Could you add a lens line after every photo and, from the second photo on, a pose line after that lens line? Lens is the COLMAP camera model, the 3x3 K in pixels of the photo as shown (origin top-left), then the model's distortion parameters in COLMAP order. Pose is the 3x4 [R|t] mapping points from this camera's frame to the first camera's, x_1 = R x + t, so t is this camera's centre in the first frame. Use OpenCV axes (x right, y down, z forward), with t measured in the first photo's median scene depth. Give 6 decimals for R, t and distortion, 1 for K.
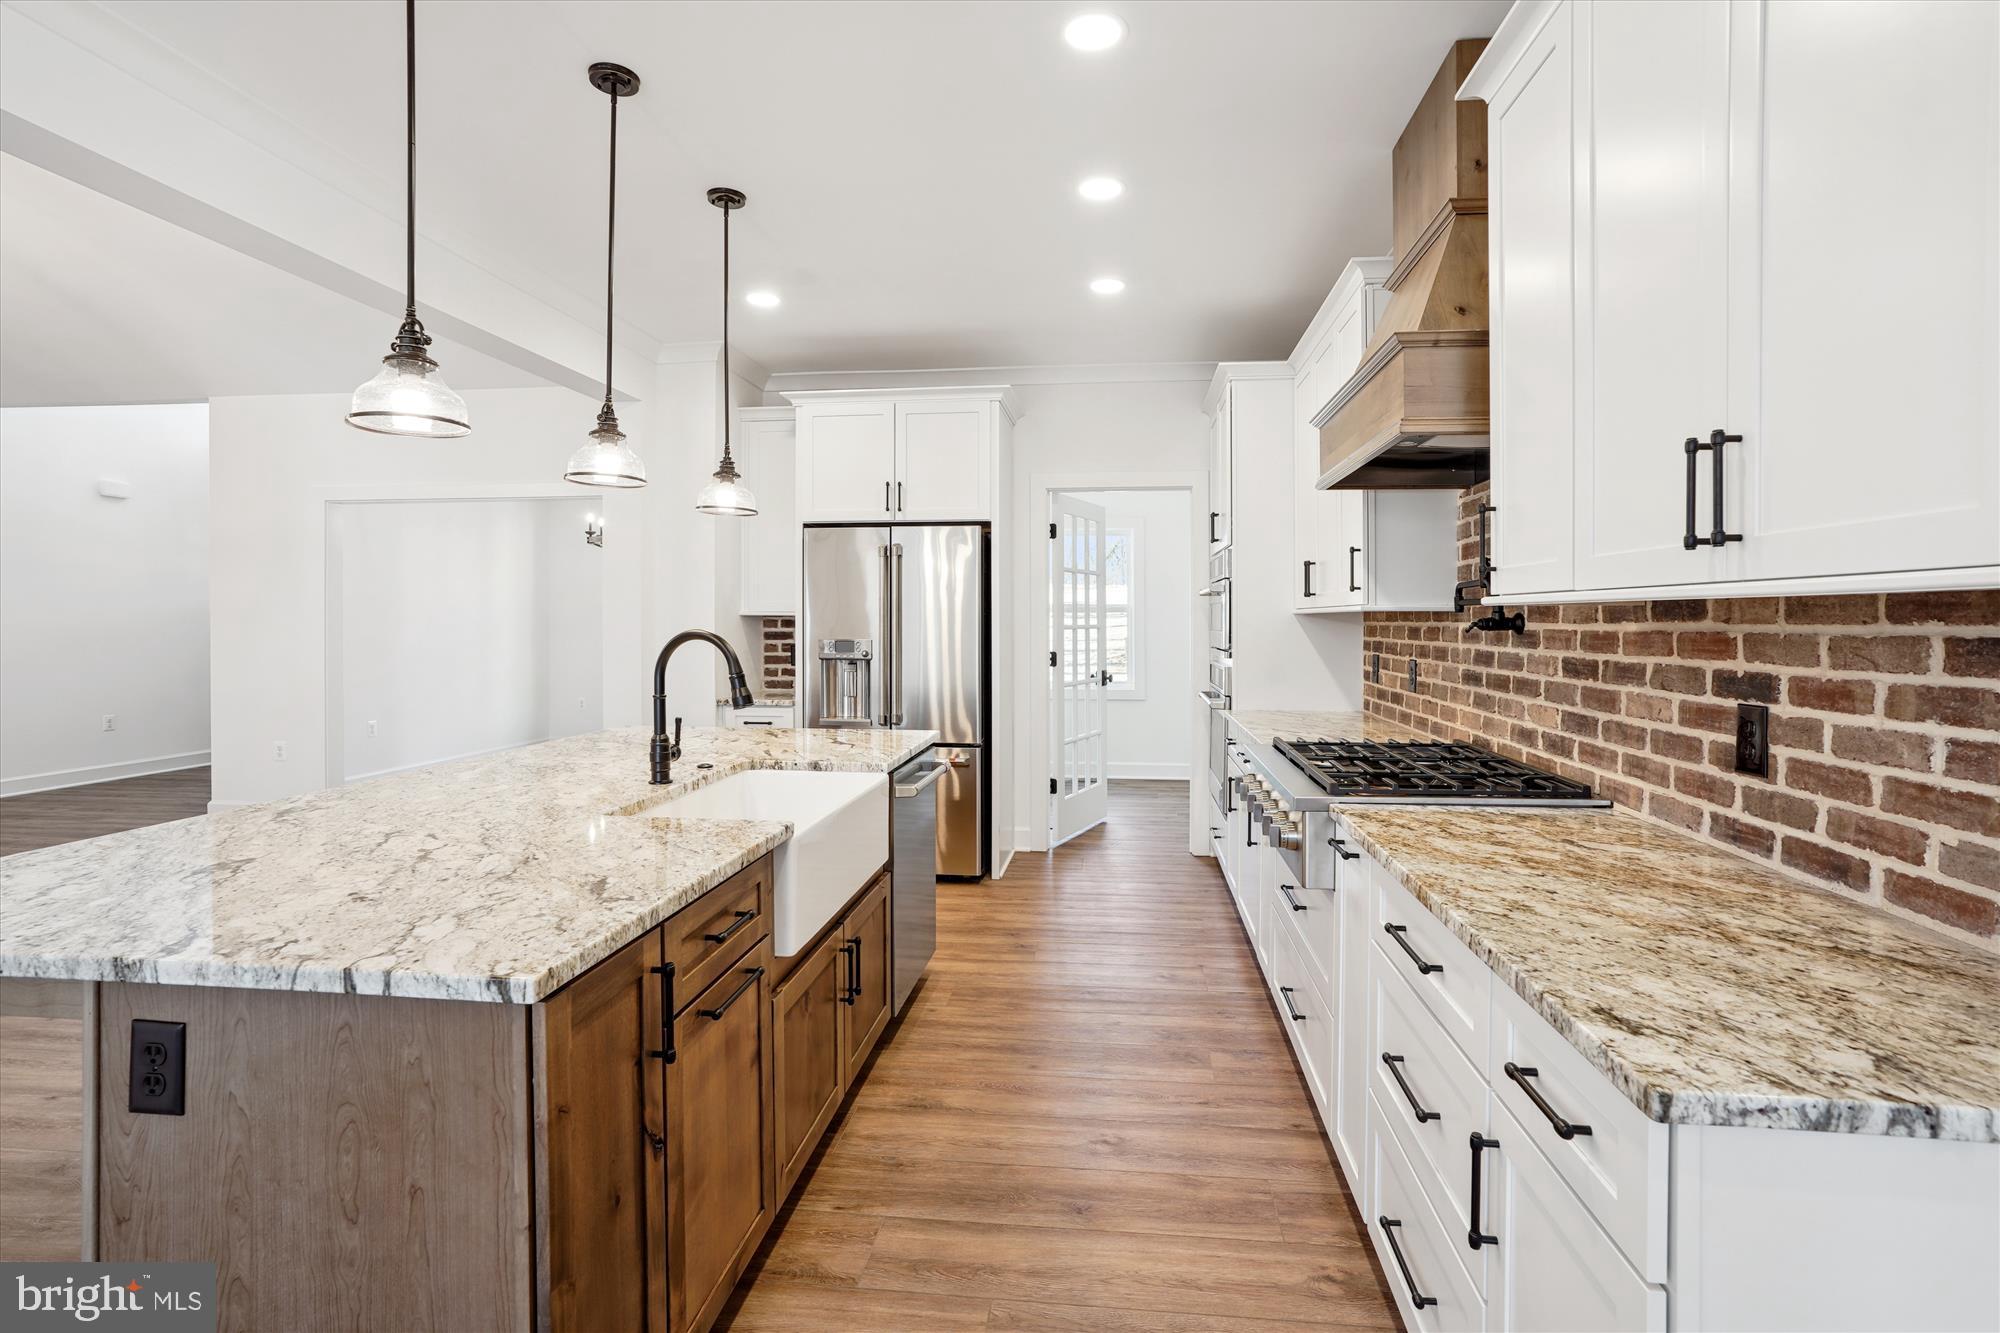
lens RADIAL K [[920.4, 0, 1029.1], [0, 920.4, 632.0], [0, 0, 1]] dist [-0.038222, 0.016235]
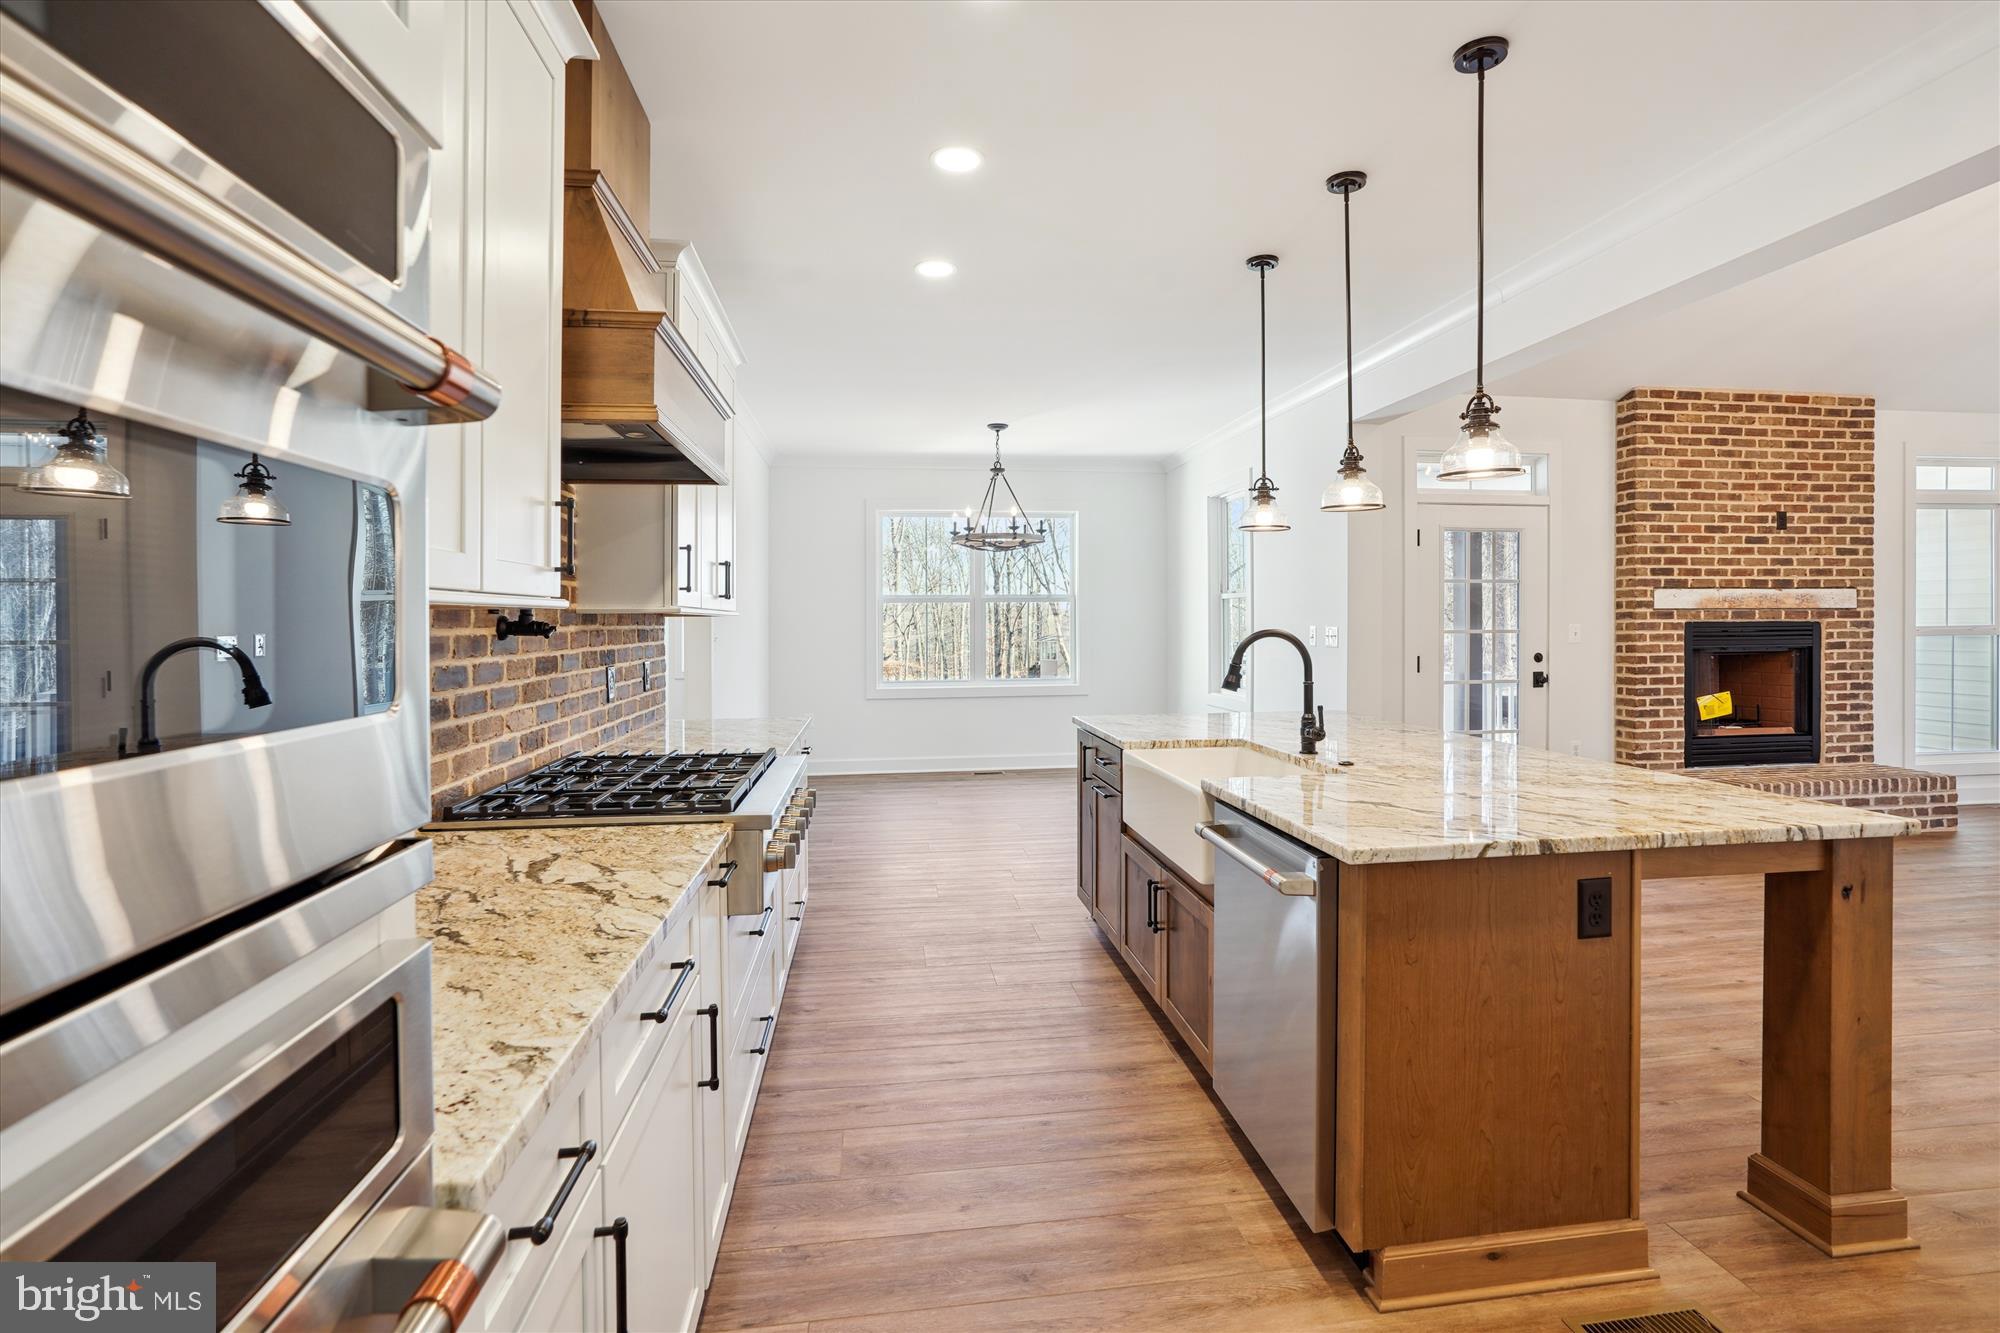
lens RADIAL K [[920.4, 0, 989.1], [0, 920.4, 628.6], [0, 0, 1]] dist [-0.038222, 0.016235]
pose [[-0.977079, 0.004776, -0.212822, 0.412280], [0.000845, 0.999827, 0.018558, -0.038224], [0.212874, 0.017953, -0.976915, 3.108576]]
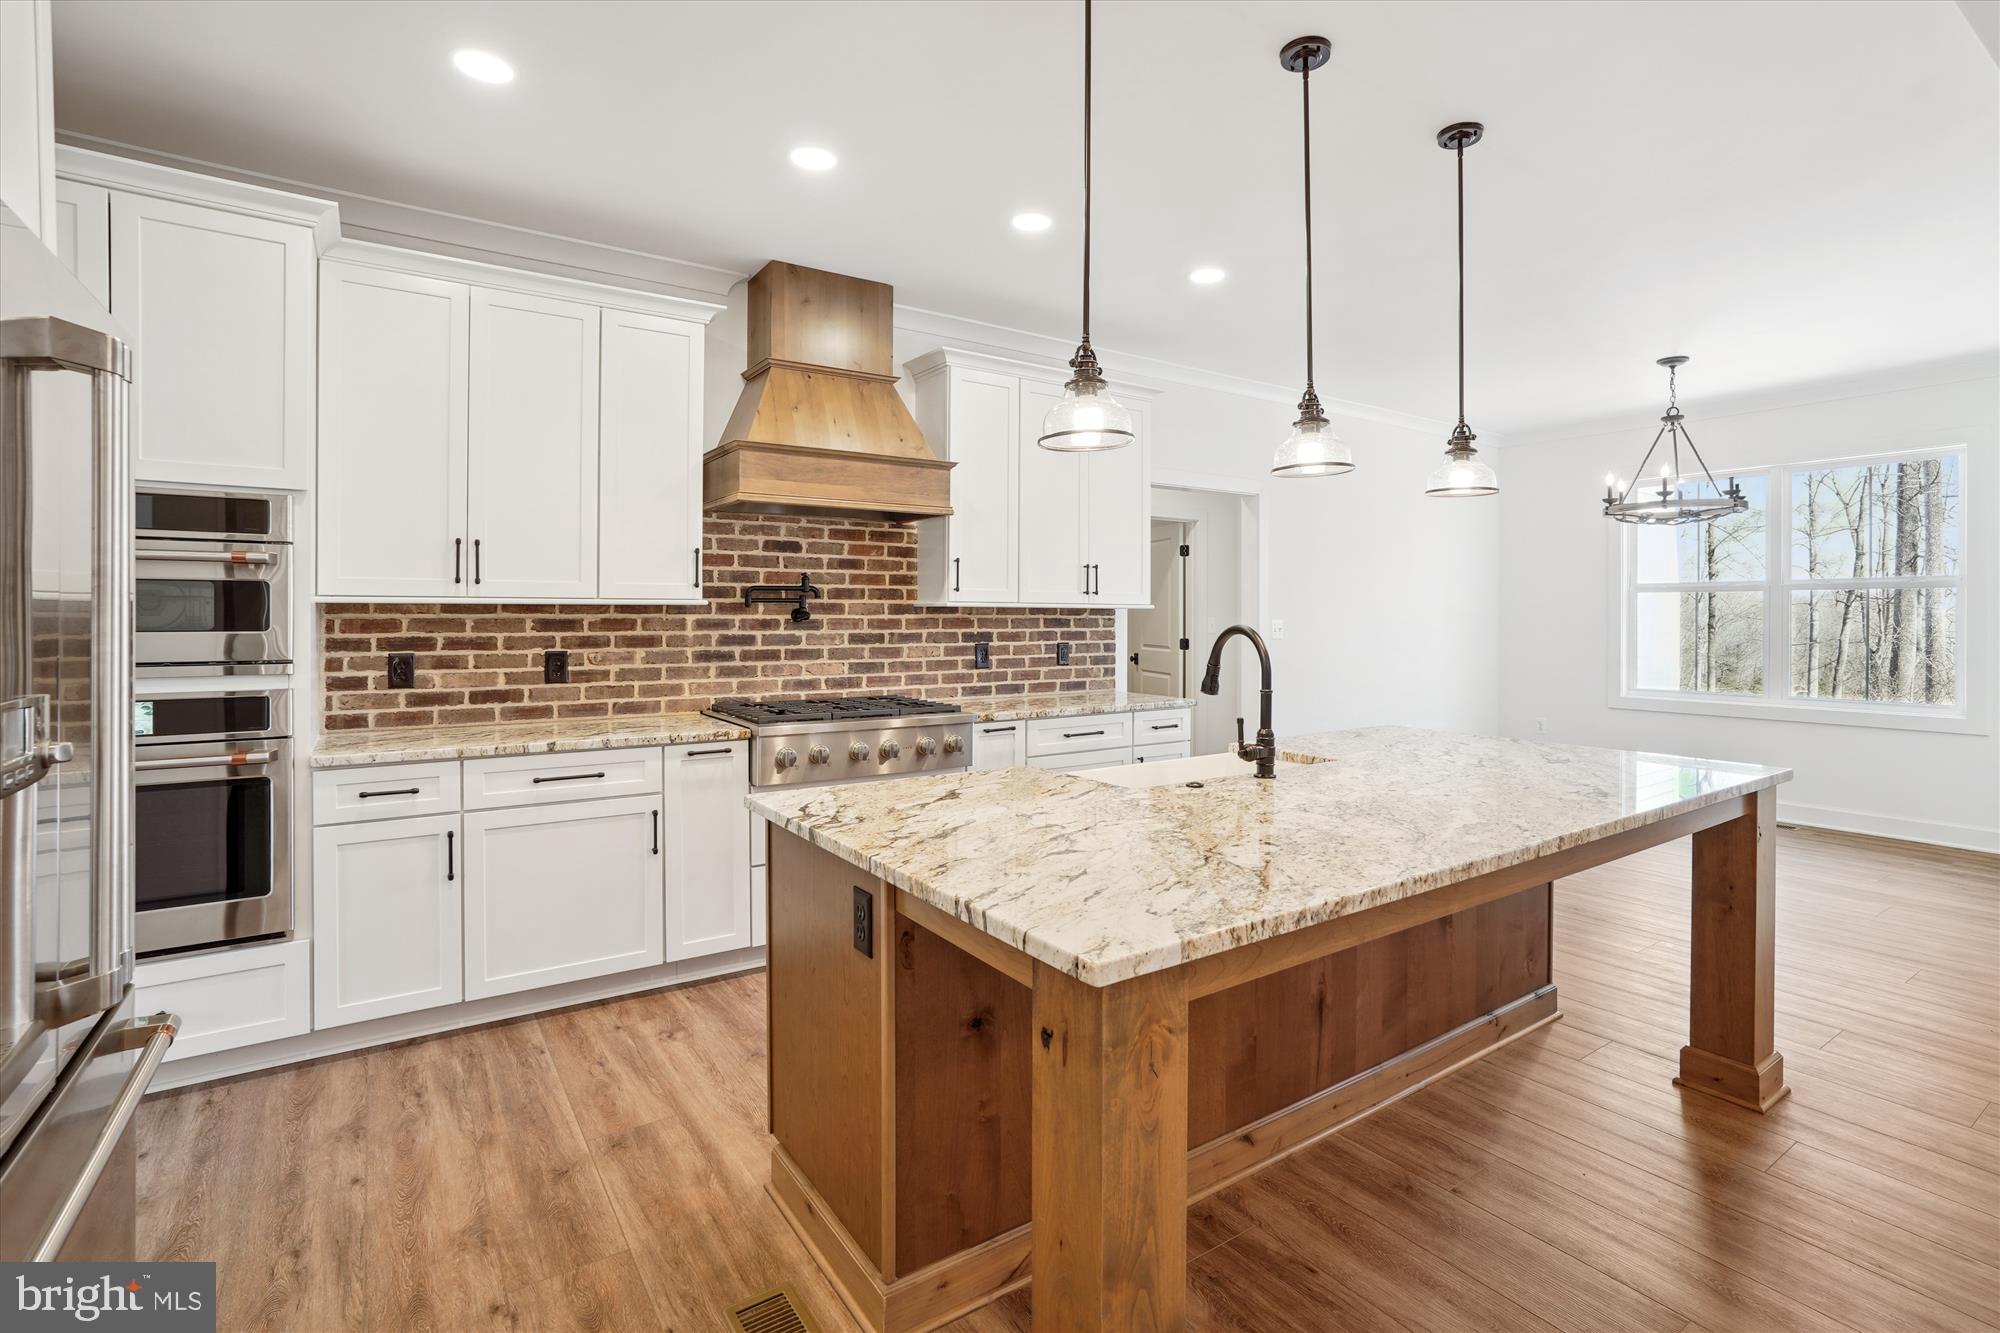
lens RADIAL K [[920.4, 0, 1051.4], [0, 920.4, 623.7], [0, 0, 1]] dist [-0.038222, 0.016235]
pose [[-0.656377, -0.012935, 0.754322, -1.504549], [0.003397, 0.999792, 0.020101, -0.038232], [-0.754425, 0.015756, -0.656197, 2.707400]]
